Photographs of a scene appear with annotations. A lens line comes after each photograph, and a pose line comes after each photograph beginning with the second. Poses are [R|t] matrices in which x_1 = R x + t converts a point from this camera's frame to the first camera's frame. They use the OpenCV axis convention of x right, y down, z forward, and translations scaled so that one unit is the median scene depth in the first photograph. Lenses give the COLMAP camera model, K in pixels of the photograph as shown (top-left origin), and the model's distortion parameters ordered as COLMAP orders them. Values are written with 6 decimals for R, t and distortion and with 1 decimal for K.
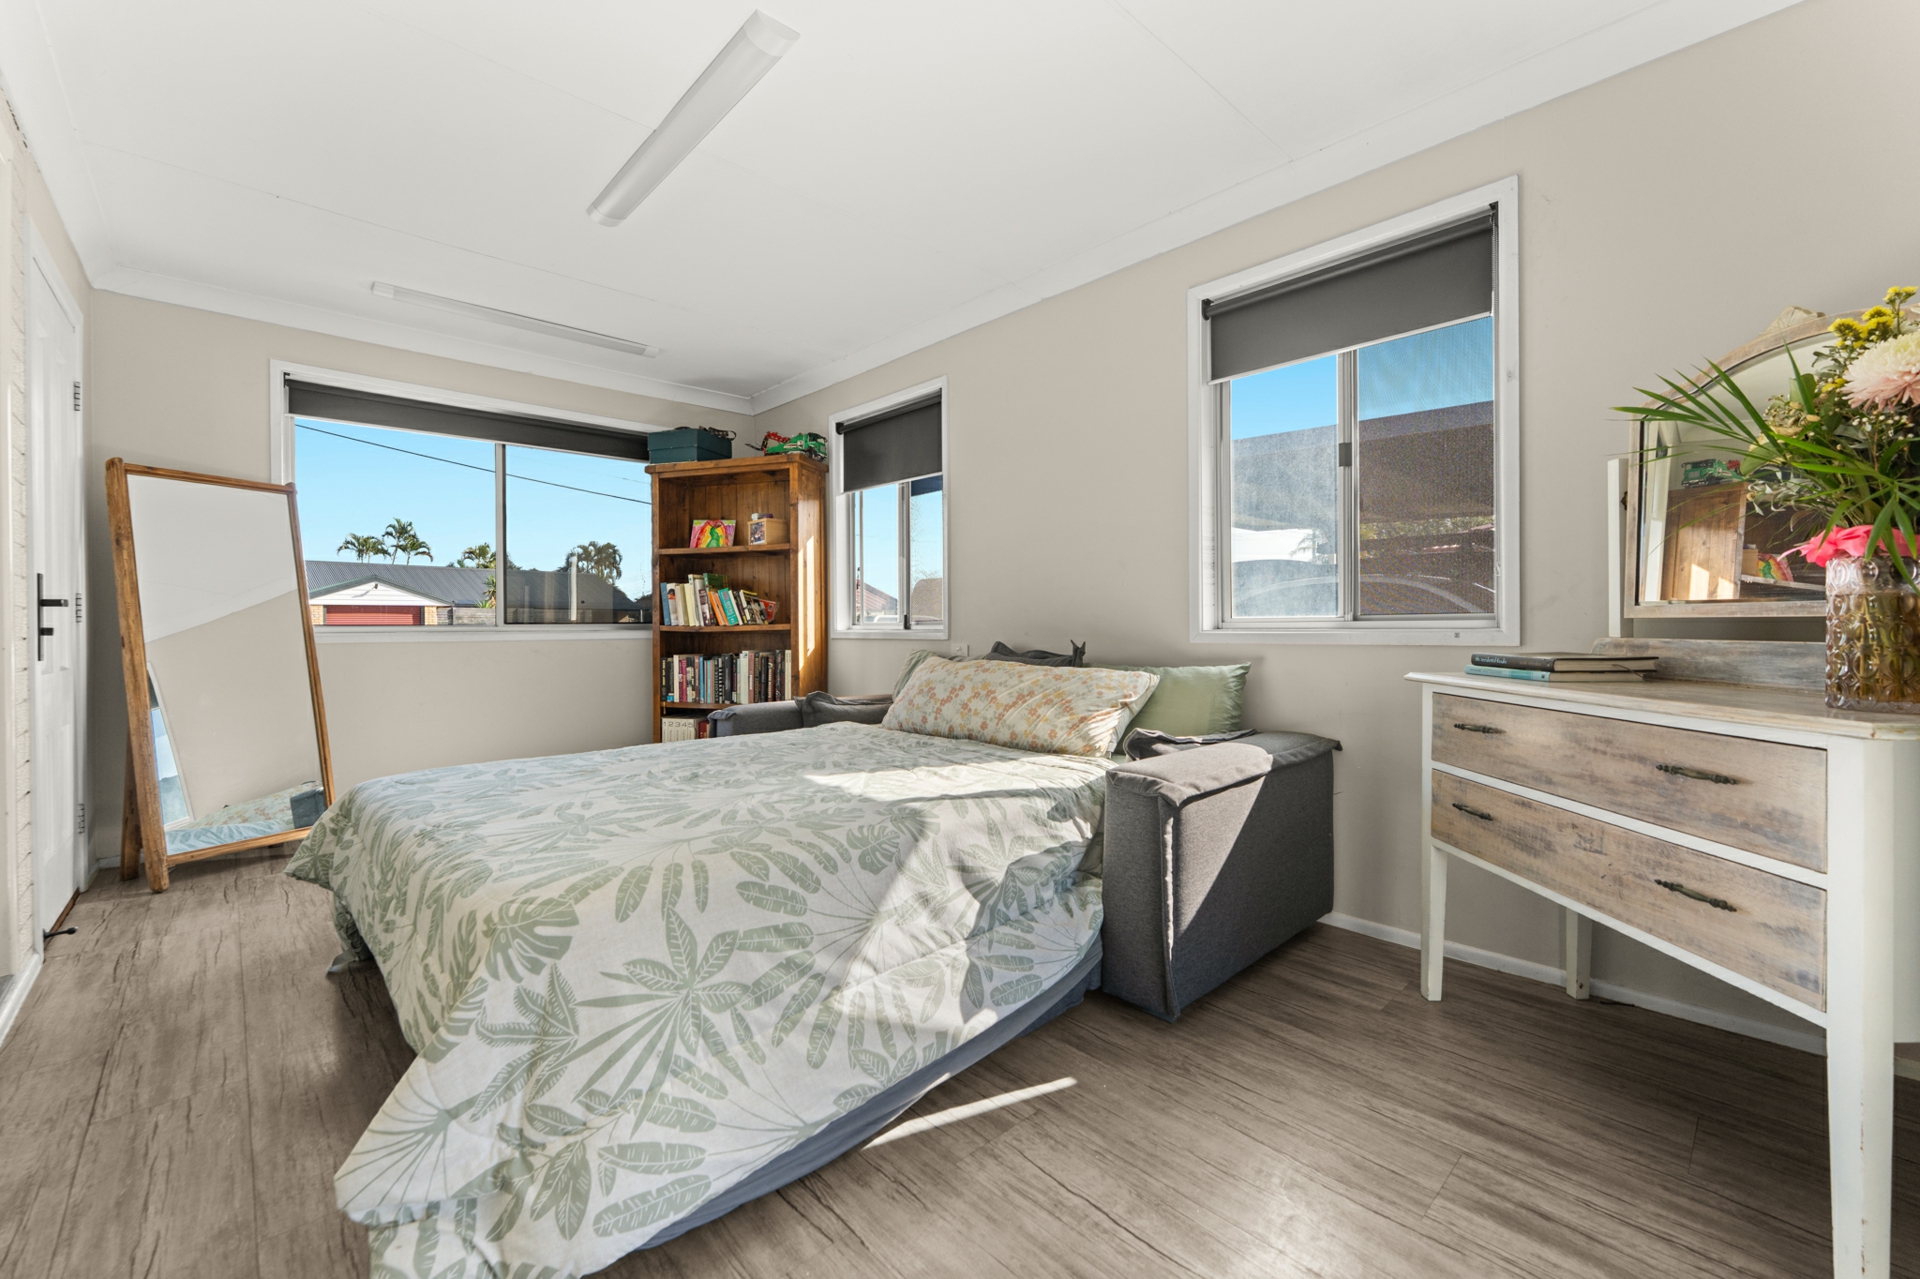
lens RADIAL K [[778.4, 0, 960.0], [0, 778.4, 639.5], [0, 0, 1]] dist [-0.000295, -0.000024]
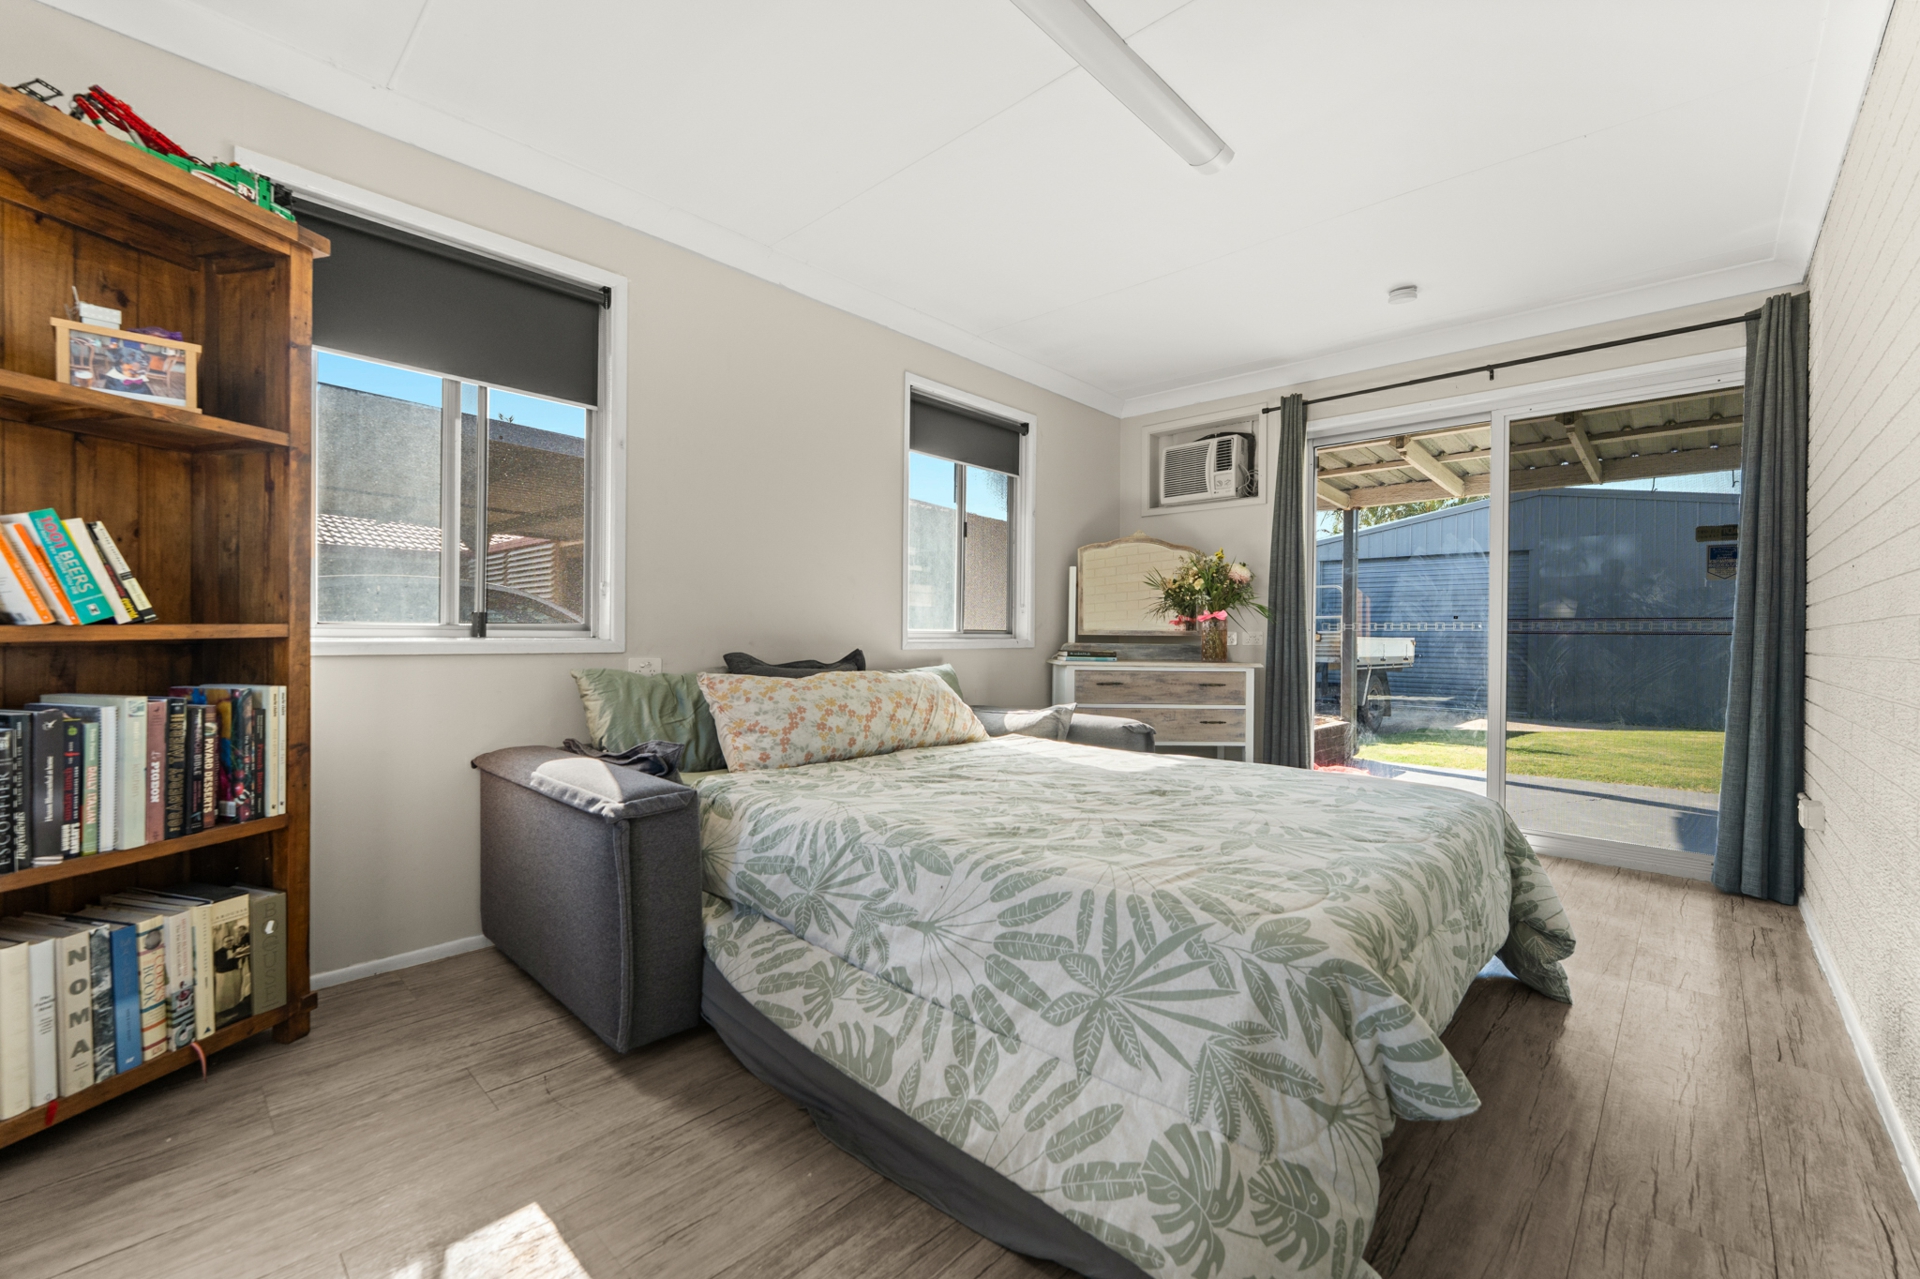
lens RADIAL K [[776.7, 0, 960.0], [0, 776.7, 639.5], [0, 0, 1]] dist [0.000536, 0.000023]
pose [[-0.052380, 0.005274, 0.998613, -0.902185], [0.014499, 0.999885, -0.004520, -0.005735], [-0.998522, 0.014242, -0.052450, 0.904832]]
